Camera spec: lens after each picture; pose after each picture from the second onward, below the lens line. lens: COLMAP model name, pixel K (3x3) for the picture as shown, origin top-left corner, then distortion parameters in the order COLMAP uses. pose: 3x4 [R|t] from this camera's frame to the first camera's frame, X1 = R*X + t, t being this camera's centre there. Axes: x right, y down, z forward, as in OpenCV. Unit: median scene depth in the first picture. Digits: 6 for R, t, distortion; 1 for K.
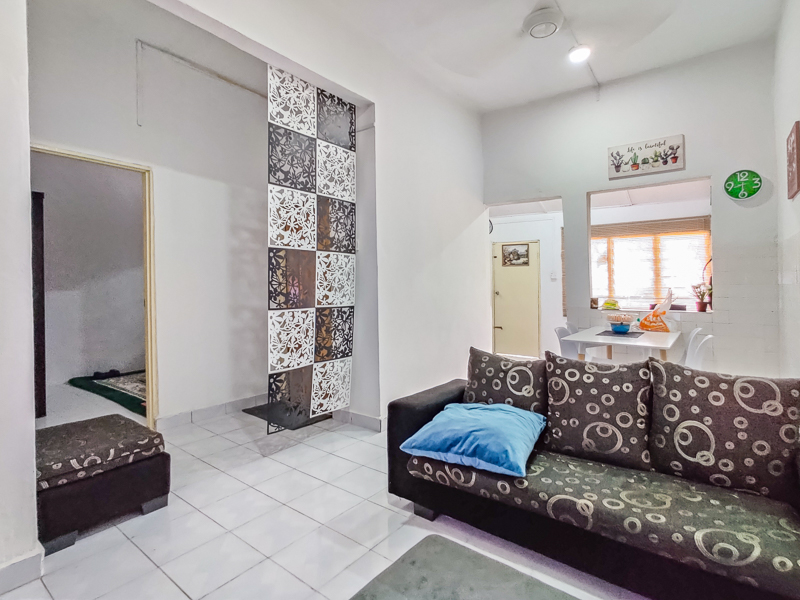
lens RADIAL K [[418.7, 0, 404.7], [0, 418.7, 299.9], [0, 0, 1]] dist [-0.061450, 0.070220]
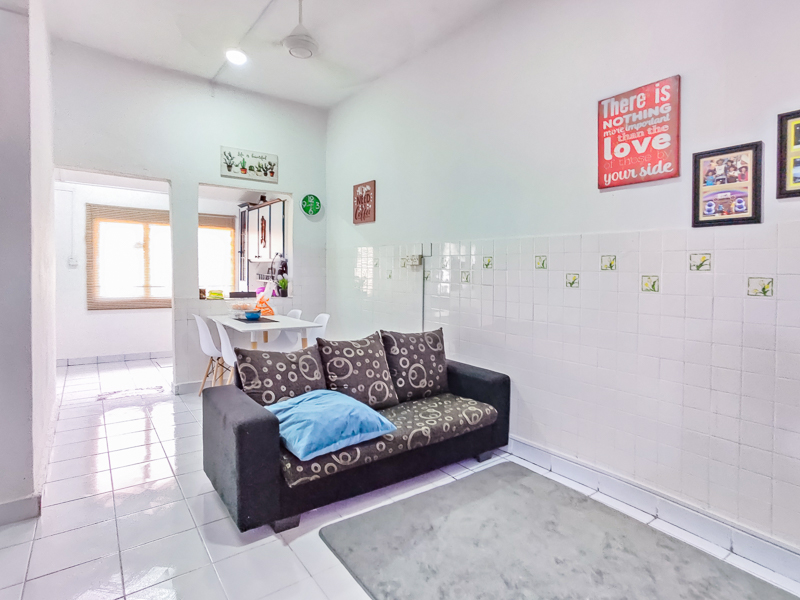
lens RADIAL K [[418.7, 0, 404.7], [0, 418.7, 299.9], [0, 0, 1]] dist [-0.061450, 0.070220]
pose [[0.304836, -0.057771, 0.950651, -0.800143], [0.022029, 0.998319, 0.053604, -0.046410], [-0.952150, 0.004601, 0.305596, 0.486563]]
